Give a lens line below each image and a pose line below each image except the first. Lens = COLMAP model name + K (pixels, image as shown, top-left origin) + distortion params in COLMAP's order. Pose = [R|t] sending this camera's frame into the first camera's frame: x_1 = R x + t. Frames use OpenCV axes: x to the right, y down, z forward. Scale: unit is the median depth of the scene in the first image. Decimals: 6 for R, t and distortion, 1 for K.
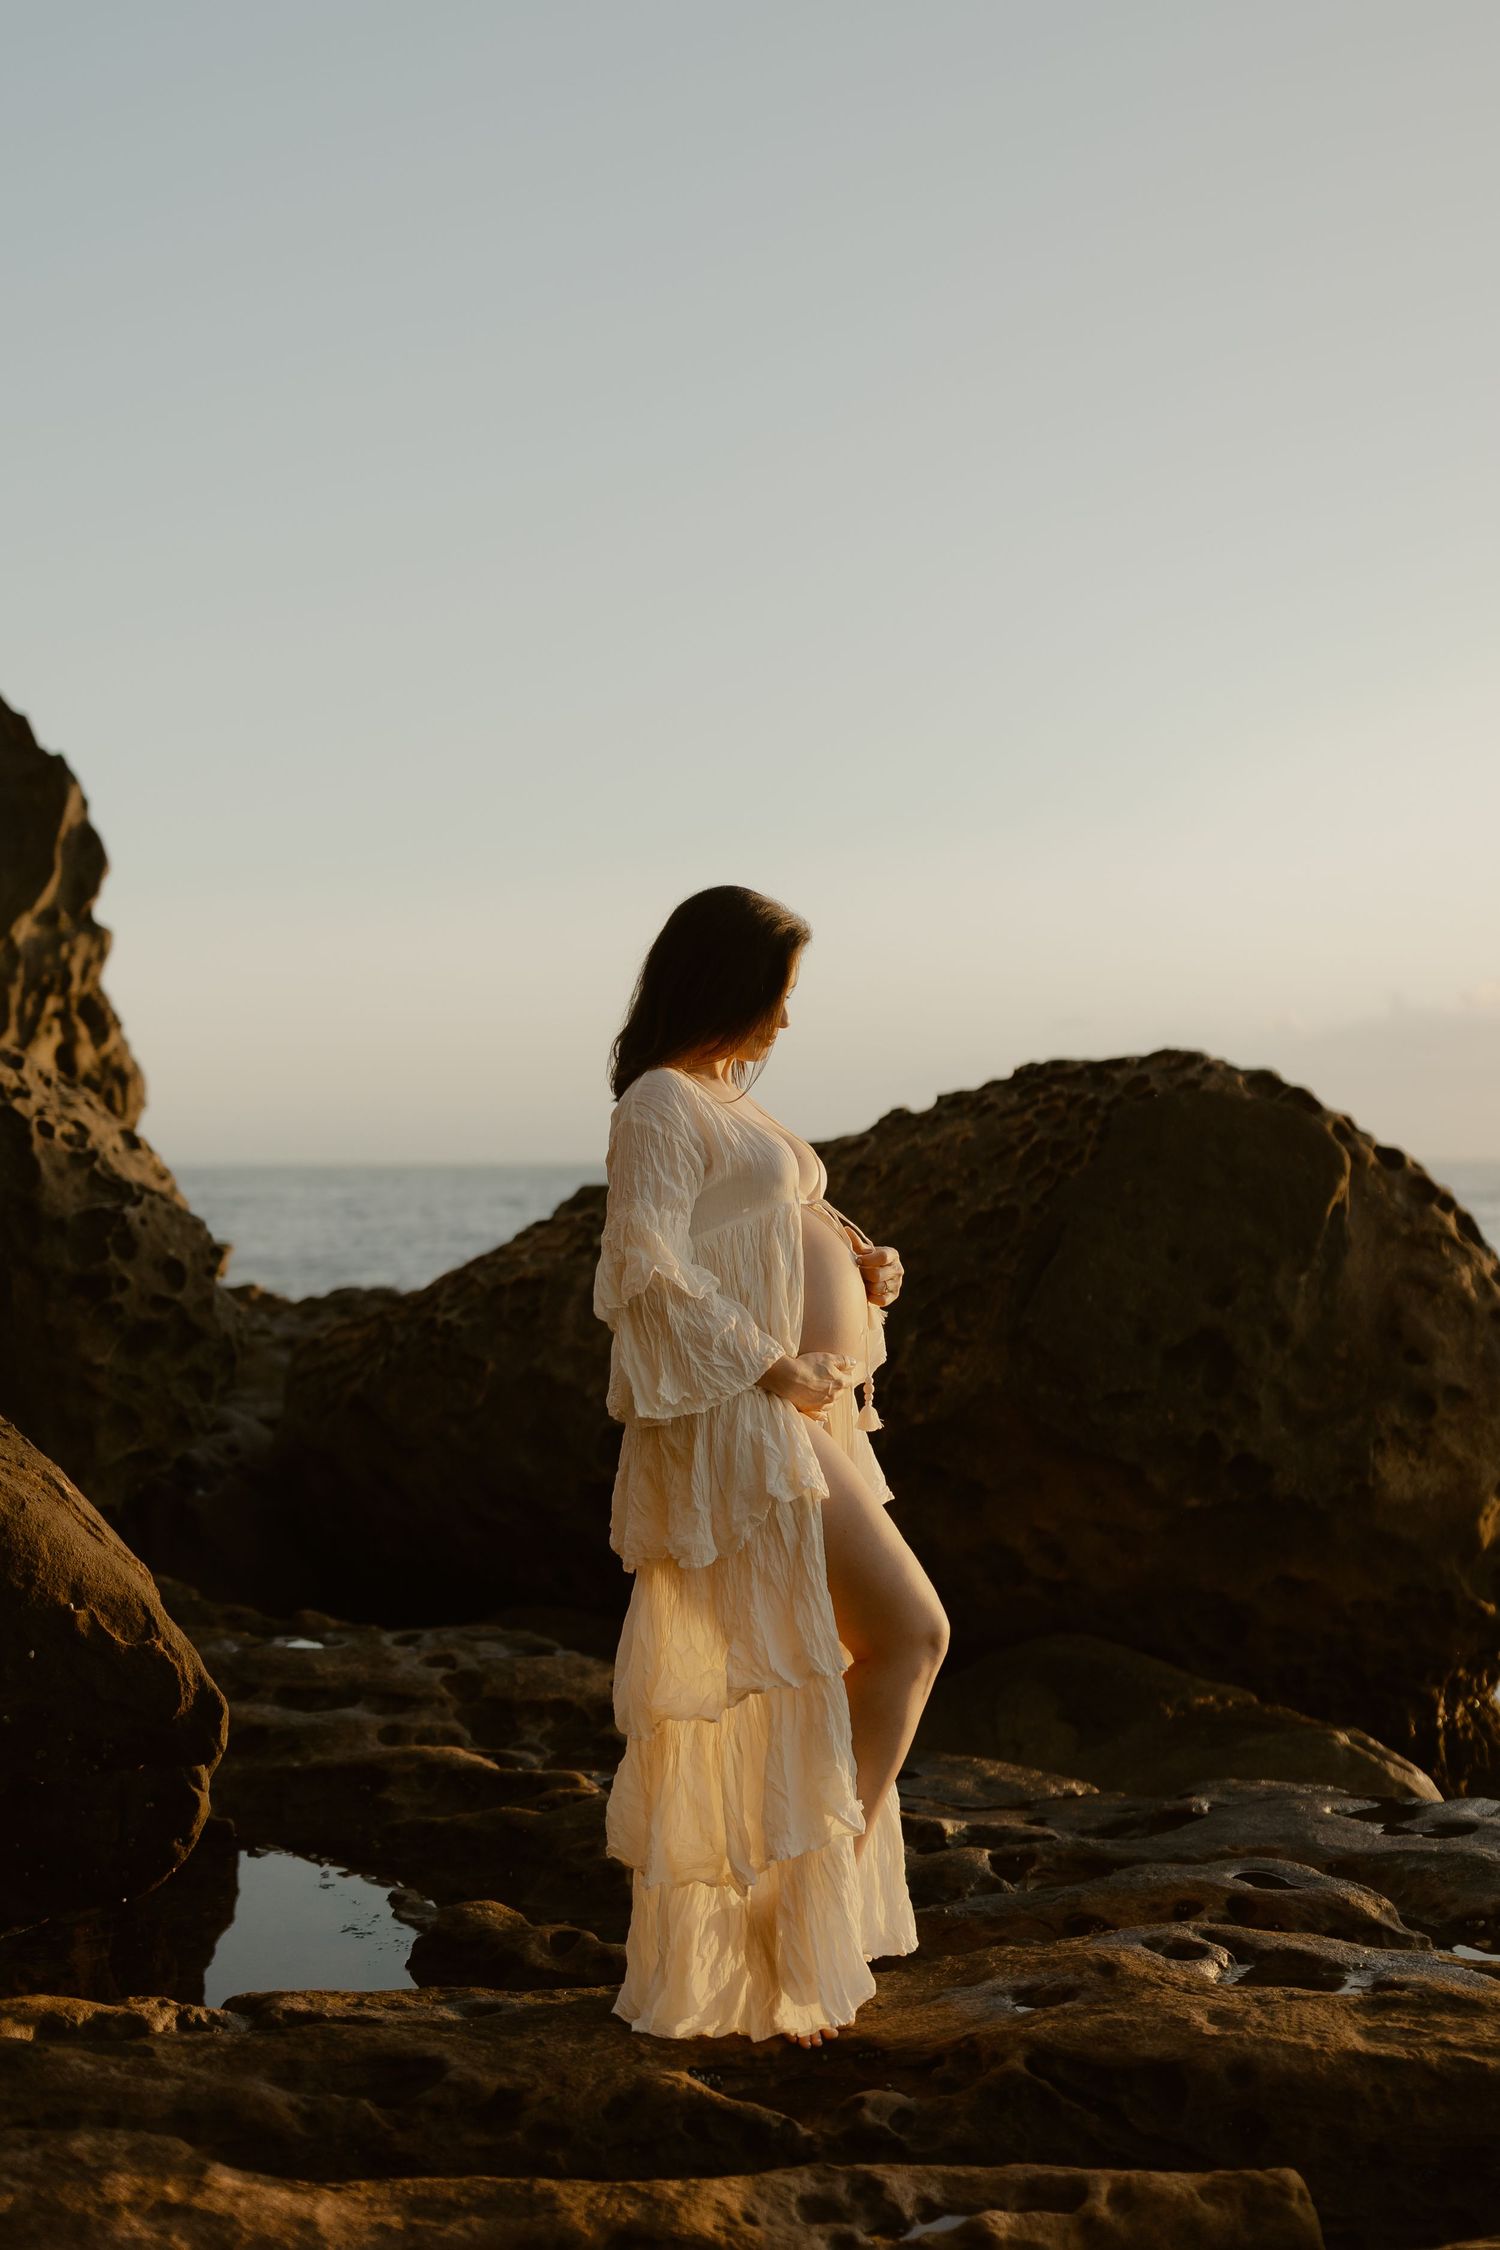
lens RADIAL K [[2521.6, 0, 808.6], [0, 2521.6, 949.0], [0, 0, 1]] dist [-0.001824, -0.009569]
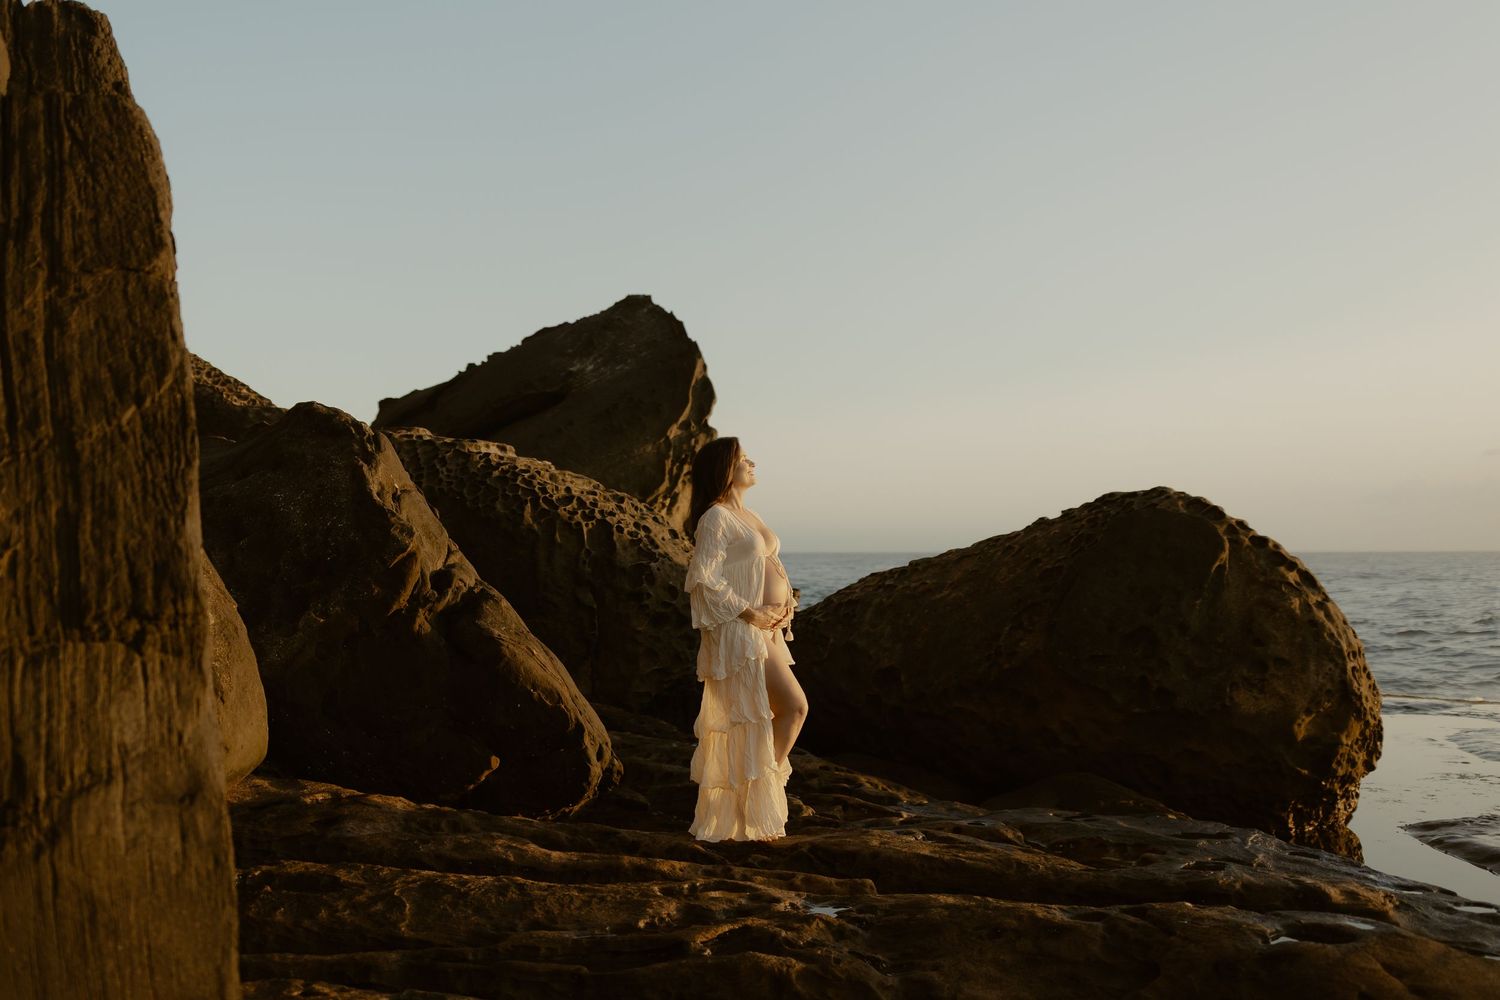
lens RADIAL K [[1539.6, 0, 649.4], [0, 1539.6, 416.4], [0, 0, 1]] dist [0.013440, -0.017238]
pose [[0.927800, -0.029970, -0.371871, 0.254981], [0.029029, 0.999546, -0.008130, -0.020119], [0.371946, -0.003252, 0.928249, -0.306796]]
